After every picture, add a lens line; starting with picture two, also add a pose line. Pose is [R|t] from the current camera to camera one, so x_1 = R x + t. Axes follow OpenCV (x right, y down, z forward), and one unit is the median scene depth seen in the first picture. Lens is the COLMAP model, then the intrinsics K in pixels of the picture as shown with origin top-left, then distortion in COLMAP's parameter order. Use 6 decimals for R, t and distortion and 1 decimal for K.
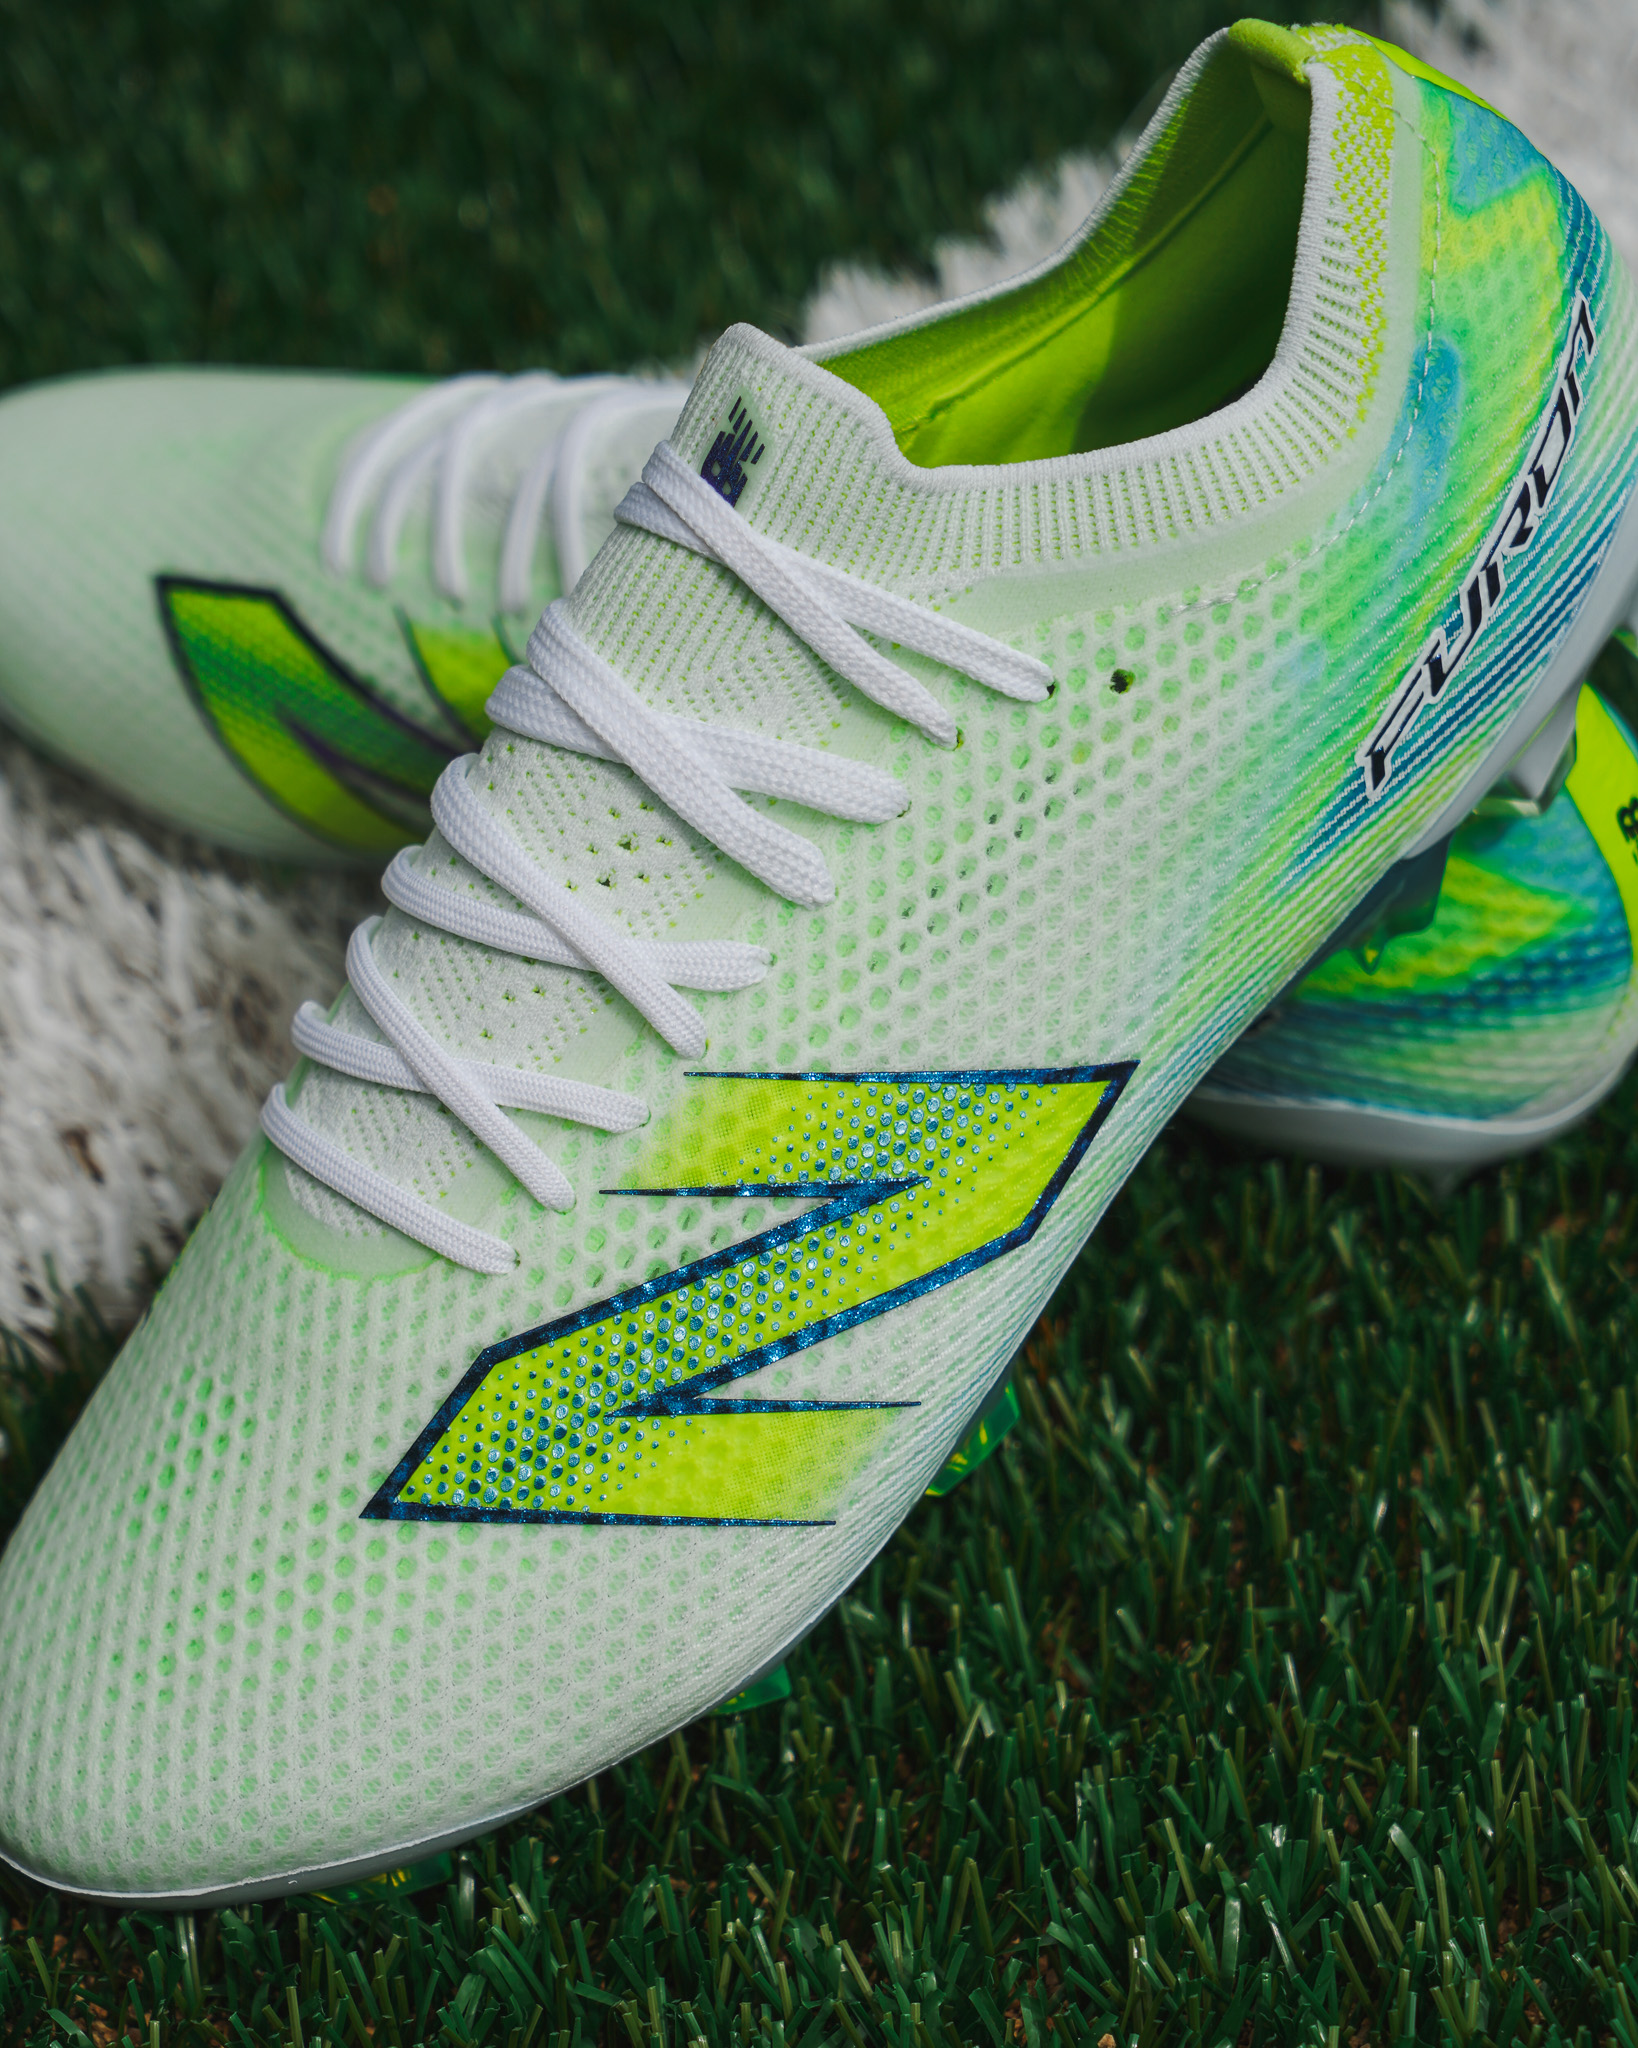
lens RADIAL K [[3660.3, 0, 780.2], [0, 3660.3, 1024.4], [0, 0, 1]] dist [-0.014790, 0.176480]
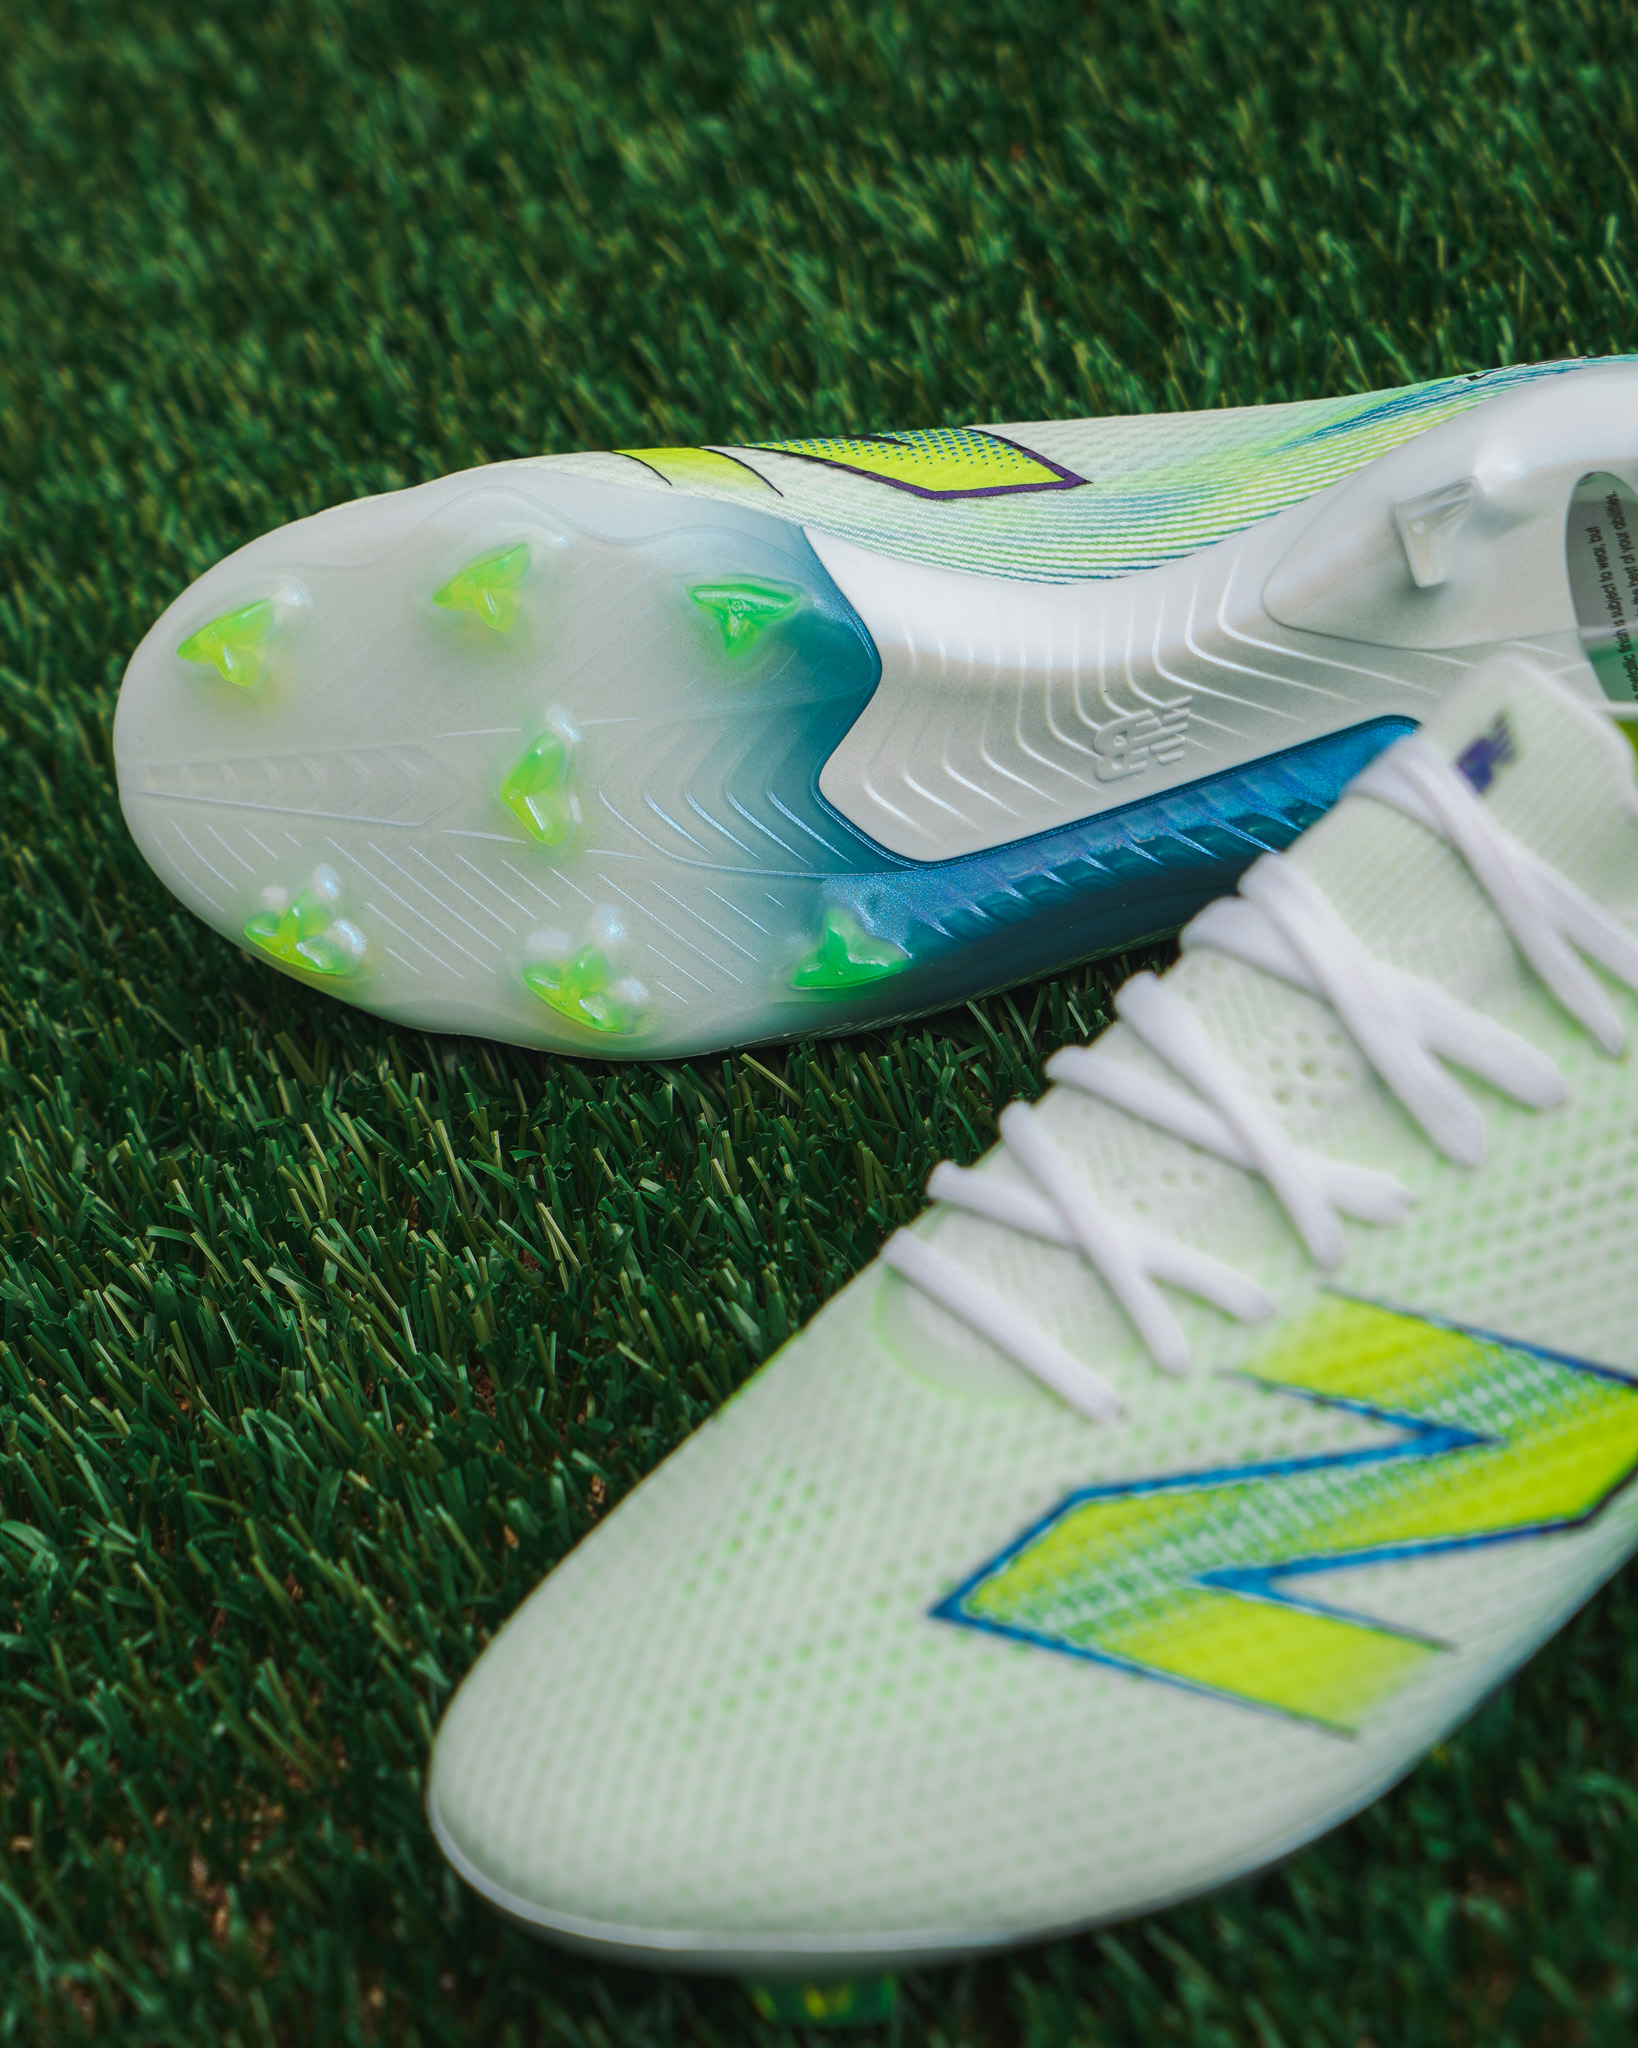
lens RADIAL K [[3660.3, 0, 780.2], [0, 3660.3, 1024.4], [0, 0, 1]] dist [-0.014790, 0.176480]
pose [[0.968228, 0.248328, -0.029444, -0.160590], [-0.248315, 0.940842, -0.230557, 0.221184], [-0.029552, 0.230543, 0.972613, -0.051531]]
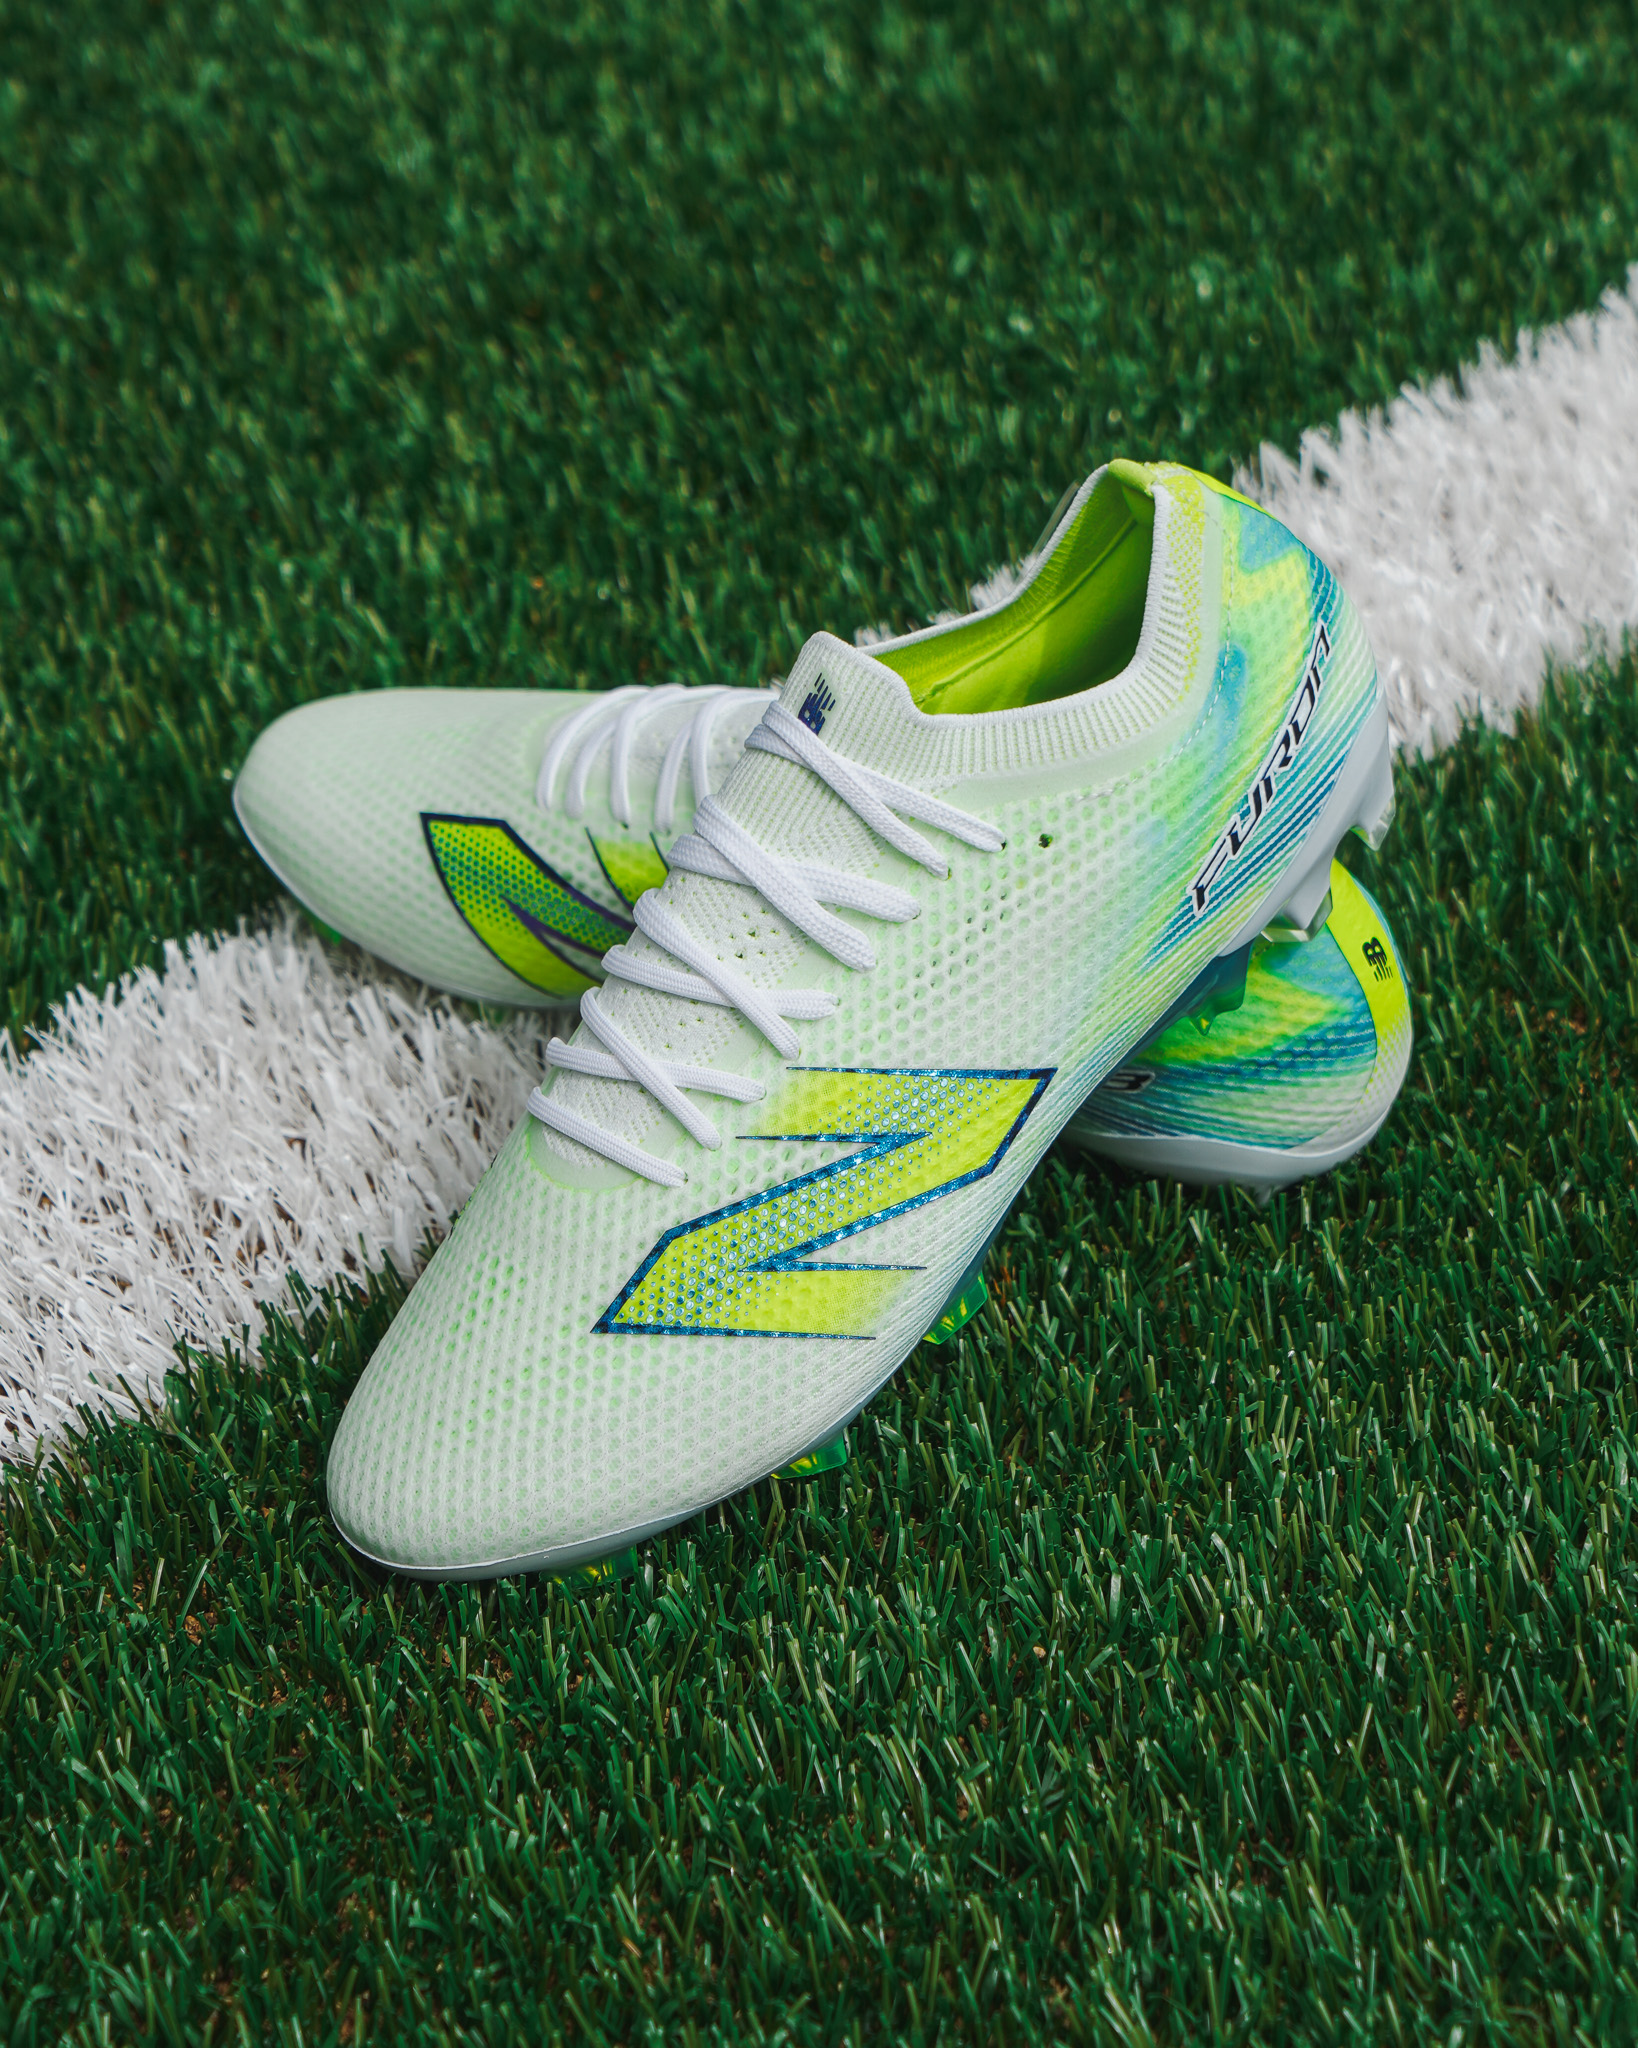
lens RADIAL K [[3660.3, 0, 780.2], [0, 3660.3, 1024.4], [0, 0, 1]] dist [-0.014790, 0.176480]
pose [[0.999989, 0.004705, 0.000357, -0.028938], [-0.004634, 0.993433, -0.114321, 0.181115], [-0.000892, 0.114319, 0.993444, -0.658270]]
